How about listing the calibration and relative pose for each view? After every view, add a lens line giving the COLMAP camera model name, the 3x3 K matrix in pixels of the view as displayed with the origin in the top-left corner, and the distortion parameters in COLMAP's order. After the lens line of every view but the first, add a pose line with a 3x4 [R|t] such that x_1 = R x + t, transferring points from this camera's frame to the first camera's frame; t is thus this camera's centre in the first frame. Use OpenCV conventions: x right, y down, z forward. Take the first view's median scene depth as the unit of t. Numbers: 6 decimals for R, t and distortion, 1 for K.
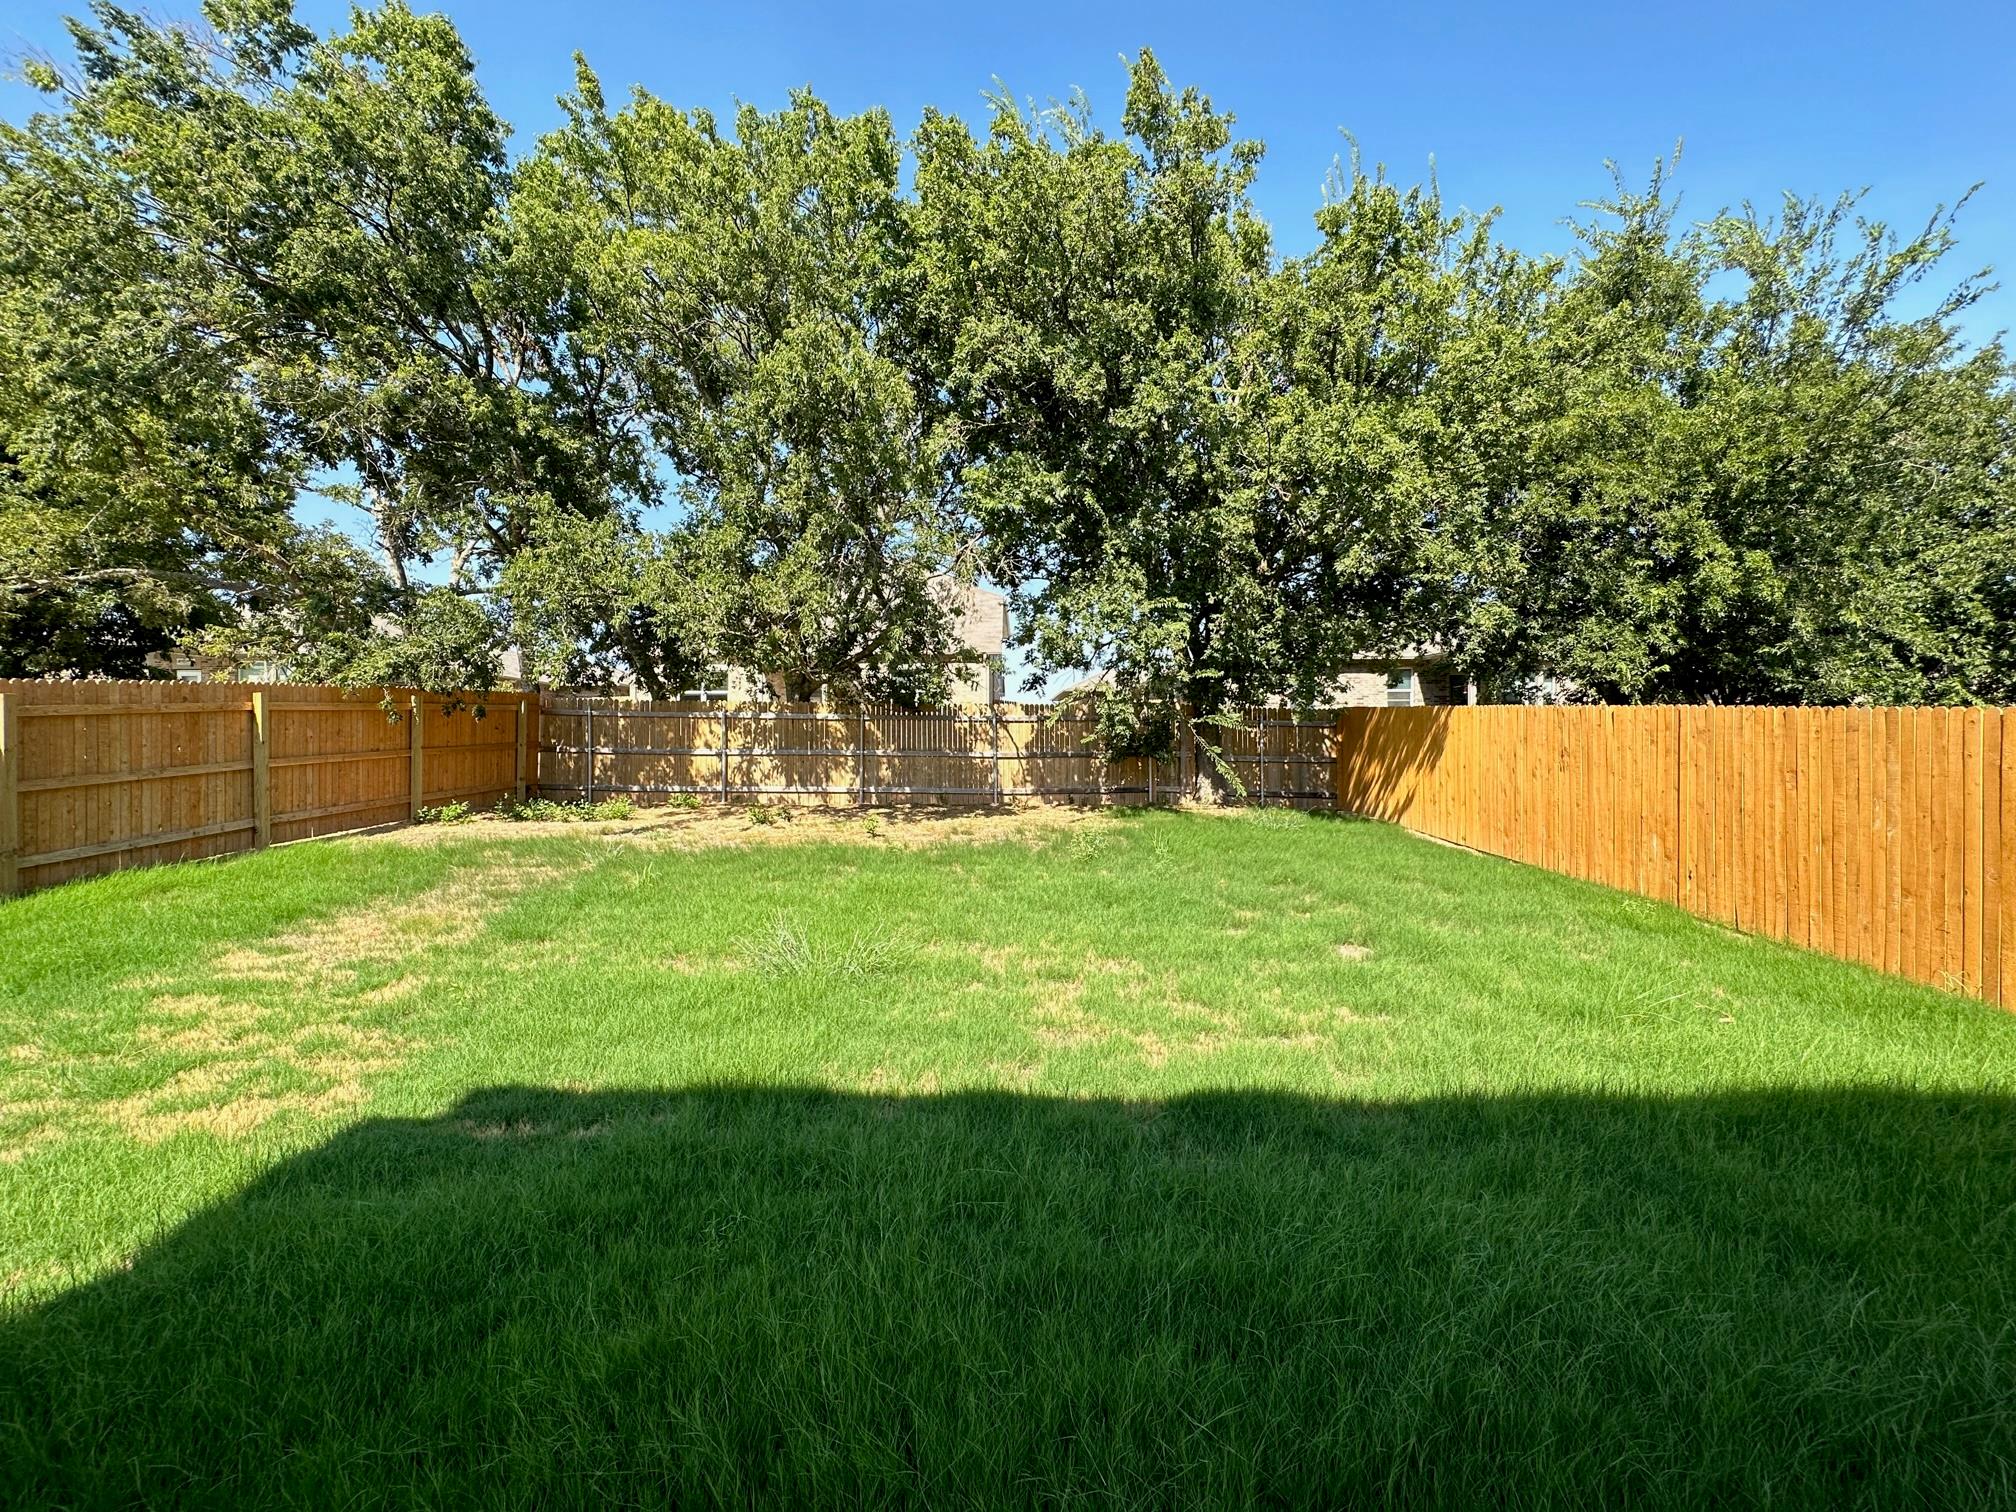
lens RADIAL K [[810.0, 0, 1006.6], [0, 810.0, 756.4], [0, 0, 1]] dist [0.000476, -0.000305]
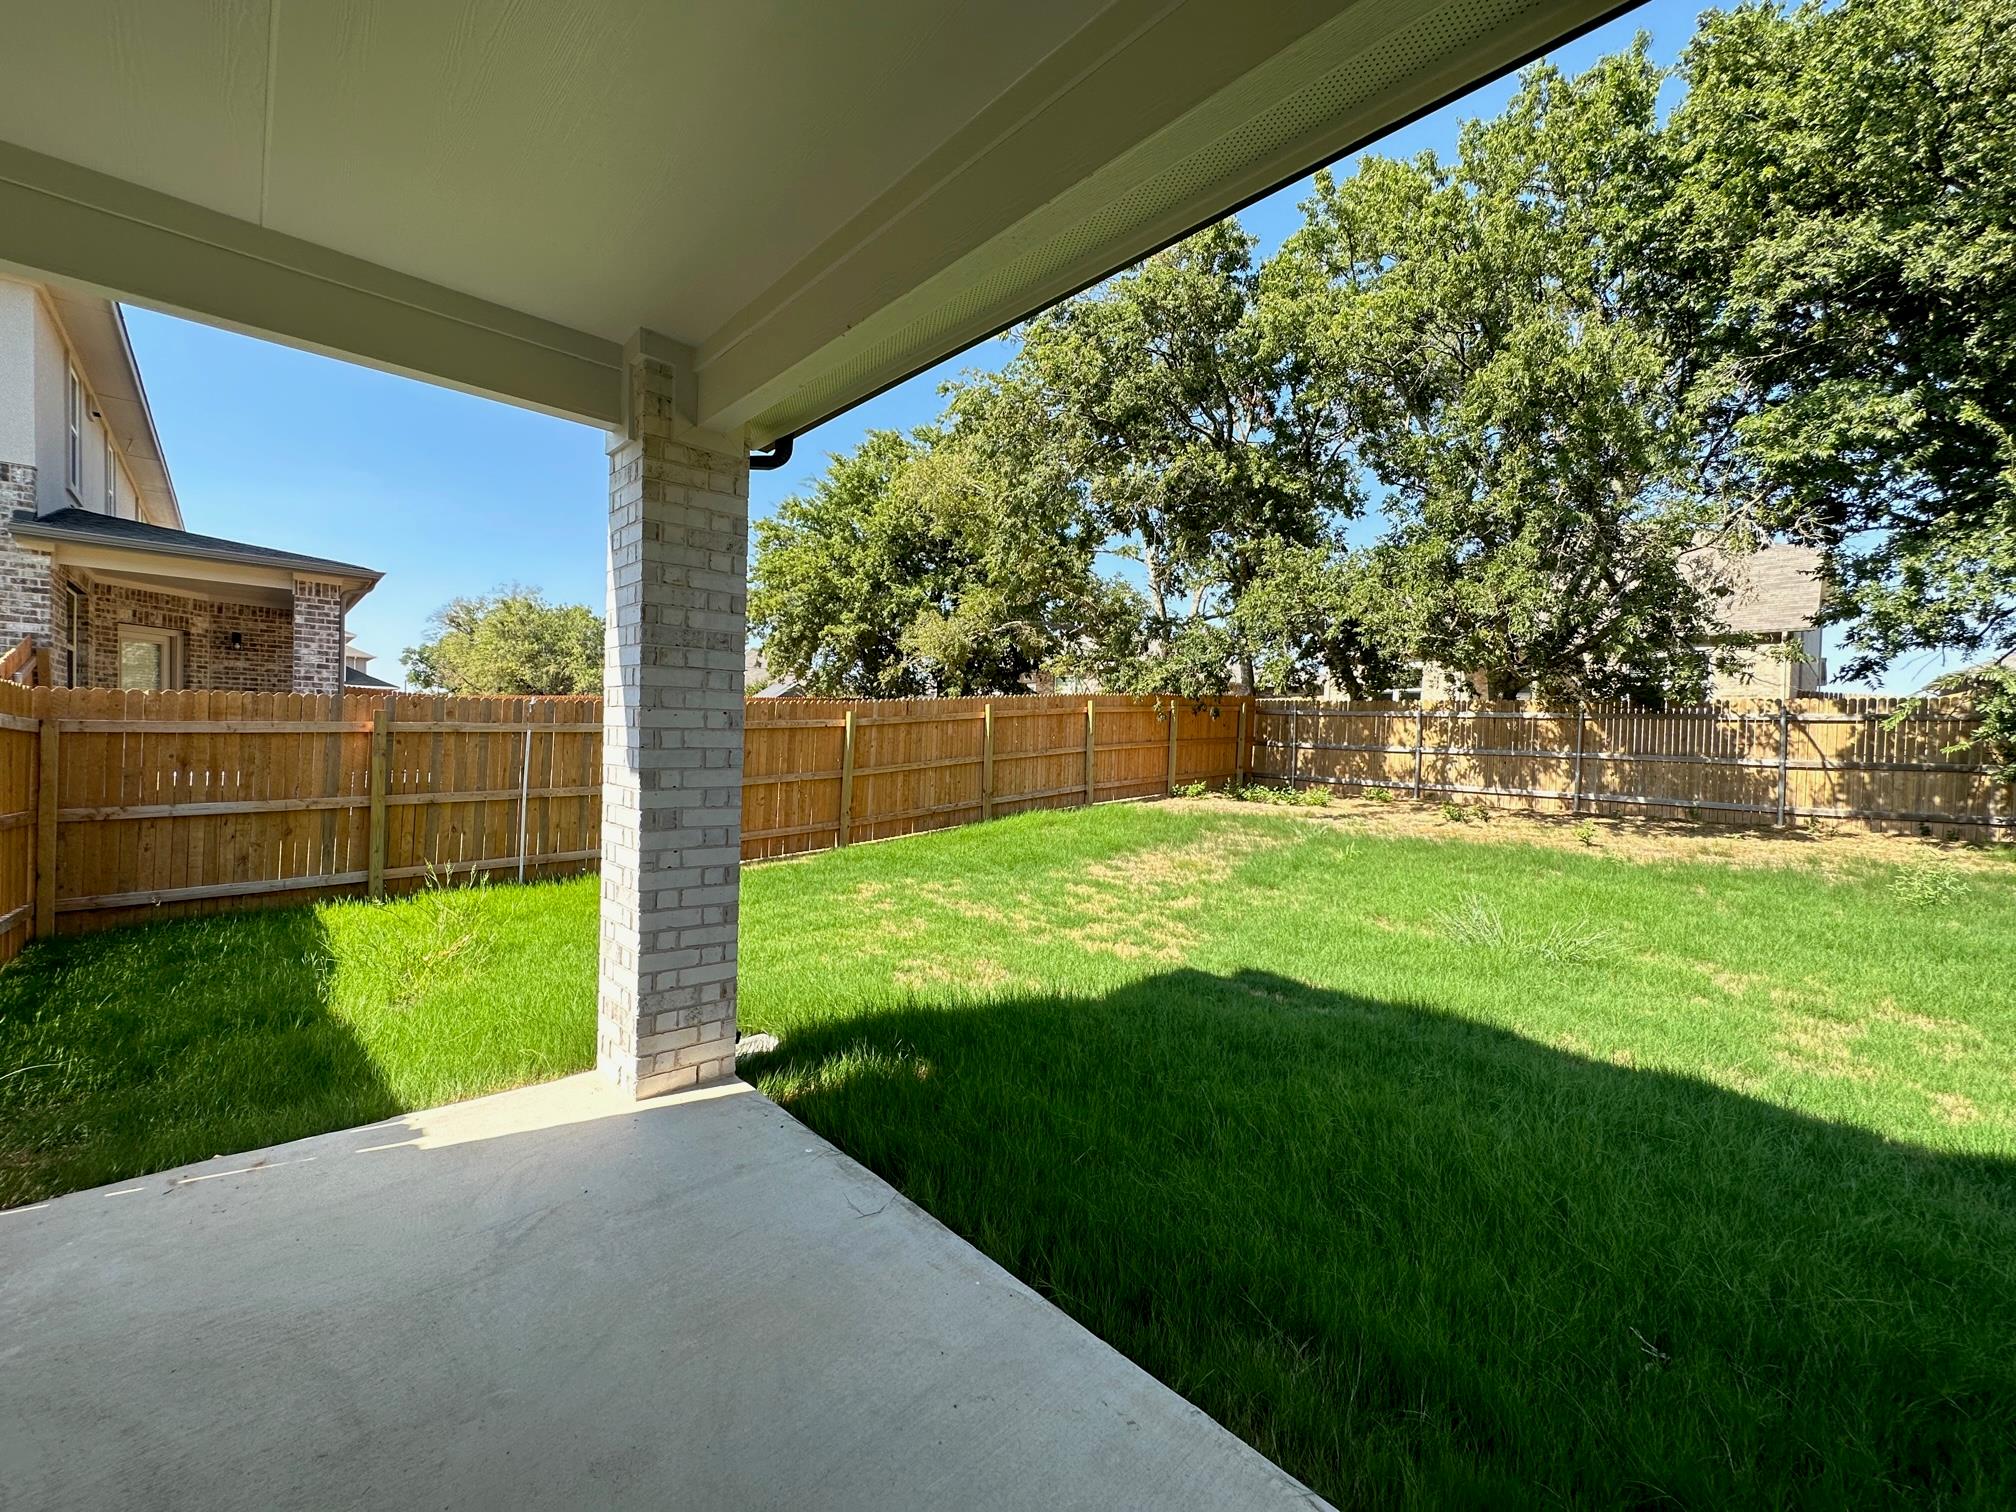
lens RADIAL K [[809.9, 0, 1003.8], [0, 809.9, 757.1], [0, 0, 1]] dist [0.000000, 0.000324]
pose [[0.695115, 0.035766, -0.718009, 0.030186], [-0.032465, 0.999304, 0.018349, 0.002202], [0.718166, 0.010555, 0.695792, -0.115869]]
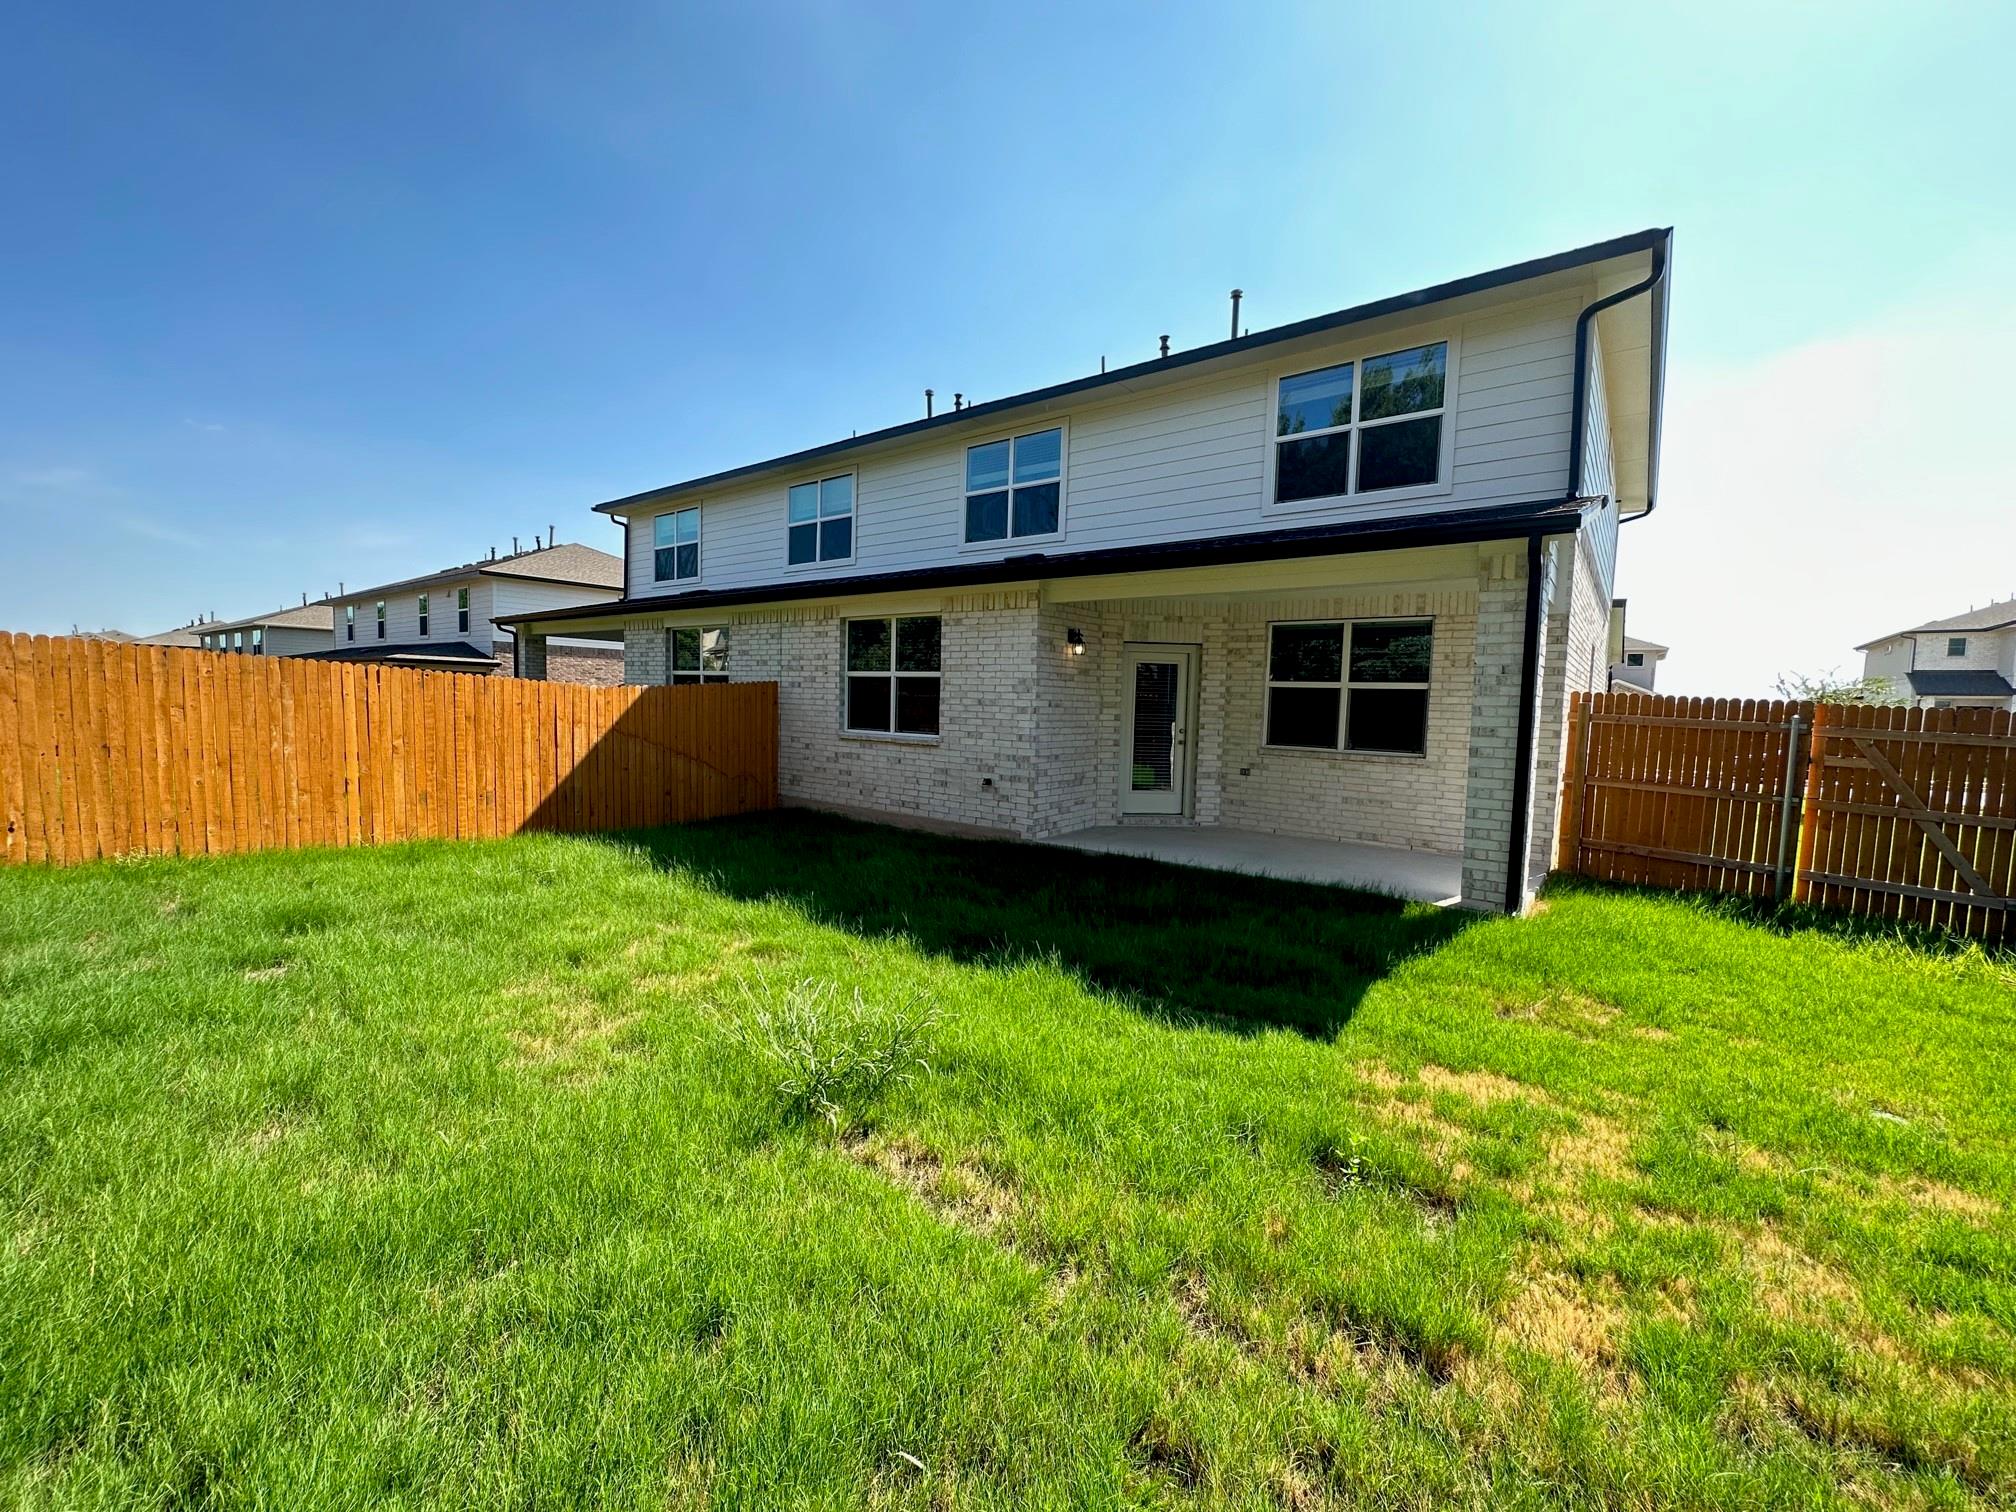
lens RADIAL K [[810.0, 0, 1006.6], [0, 810.0, 756.4], [0, 0, 1]] dist [0.000476, -0.000305]
pose [[-0.799201, -0.066537, 0.597369, -0.320815], [-0.024842, 0.996661, 0.077776, -0.014266], [-0.600550, 0.047319, -0.798186, 0.644044]]
